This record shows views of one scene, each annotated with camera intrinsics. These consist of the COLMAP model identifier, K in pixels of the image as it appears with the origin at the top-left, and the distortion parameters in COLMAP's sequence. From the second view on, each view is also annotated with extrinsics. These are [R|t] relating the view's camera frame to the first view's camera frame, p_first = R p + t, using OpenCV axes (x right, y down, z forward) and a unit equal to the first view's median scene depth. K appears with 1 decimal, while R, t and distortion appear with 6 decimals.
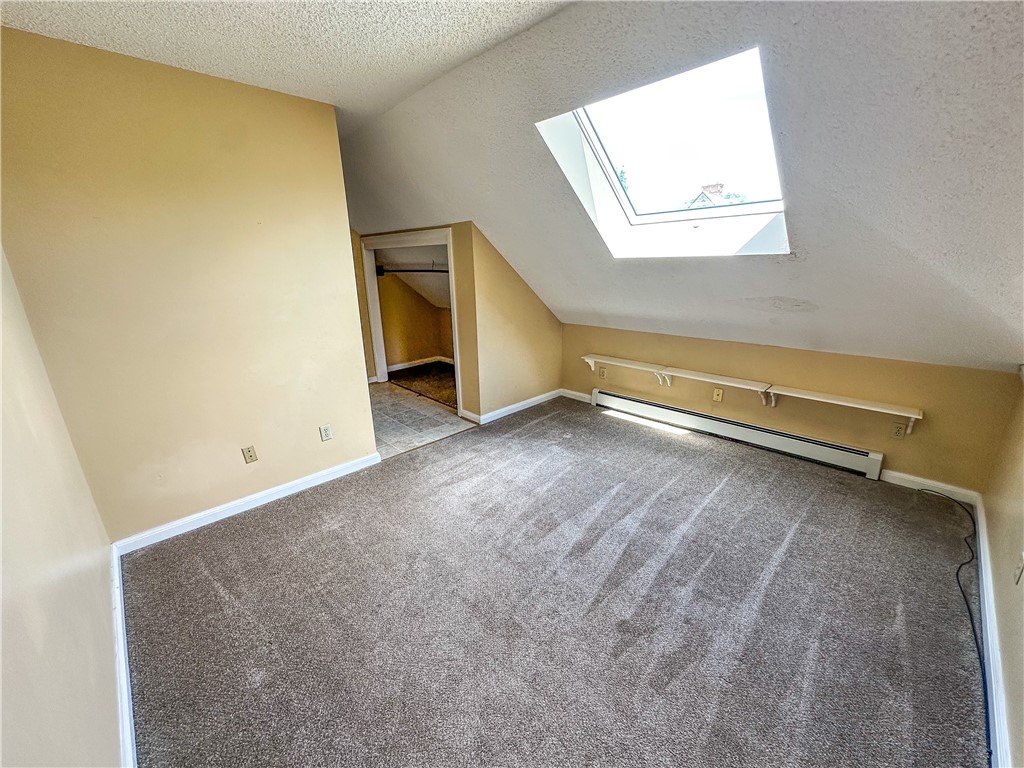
lens RADIAL K [[408.0, 0, 506.6], [0, 408.0, 388.1], [0, 0, 1]] dist [-0.009067, -0.000024]
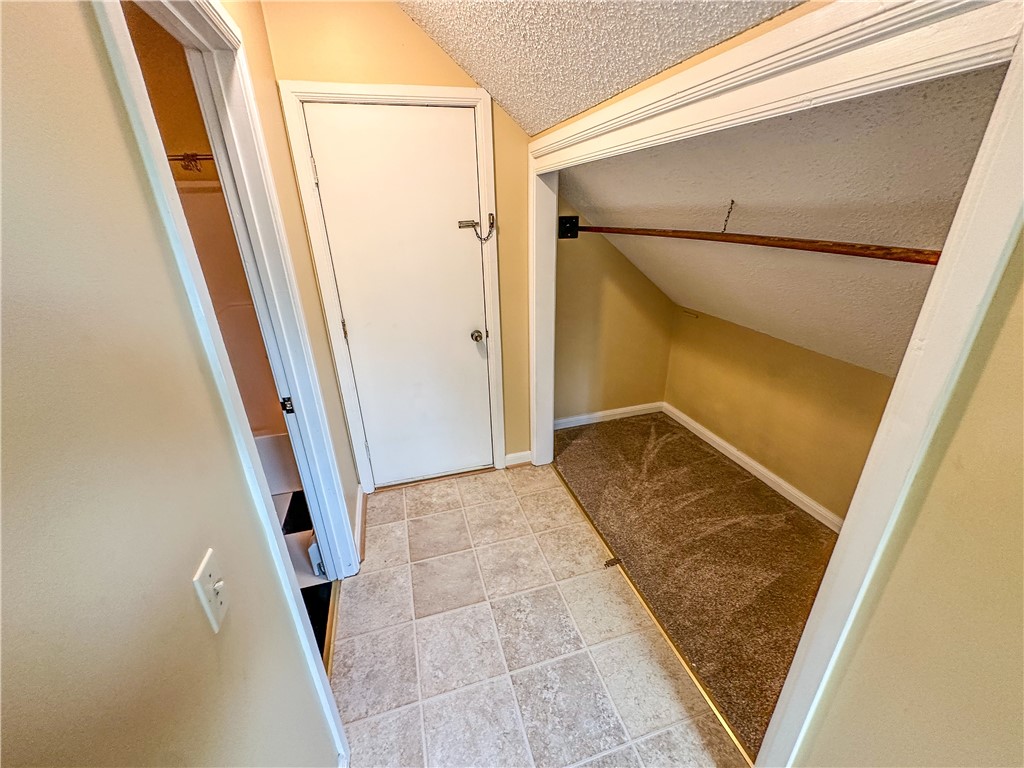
lens RADIAL K [[408.0, 0, 511.5], [0, 408.0, 380.4], [0, 0, 1]] dist [-0.009067, -0.000024]
pose [[0.893517, 0.171235, -0.415098, -0.152555], [-0.134336, 0.984032, 0.116766, -0.168183], [0.428464, -0.048569, 0.902252, 0.562458]]
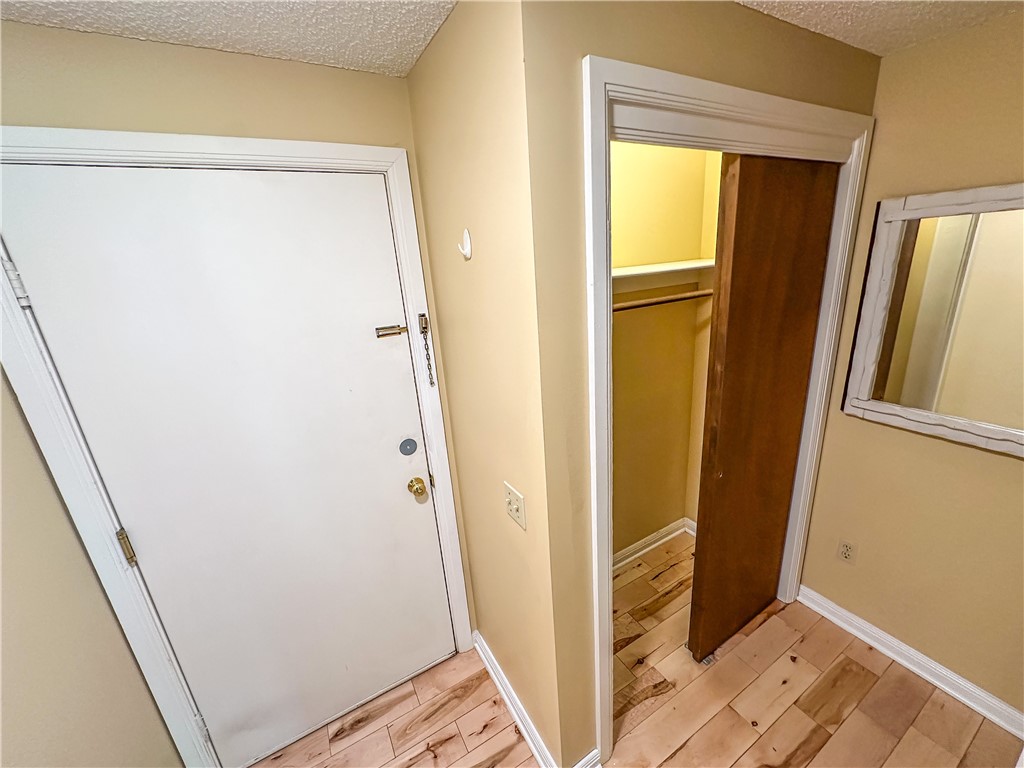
lens RADIAL K [[408.0, 0, 513.4], [0, 408.0, 382.9], [0, 0, 1]] dist [-0.009067, -0.000024]
pose [[0.968443, 0.024271, -0.248049, -0.236631], [-0.028106, 0.999534, -0.011932, -0.233821], [0.247644, 0.018527, 0.968674, 0.672596]]
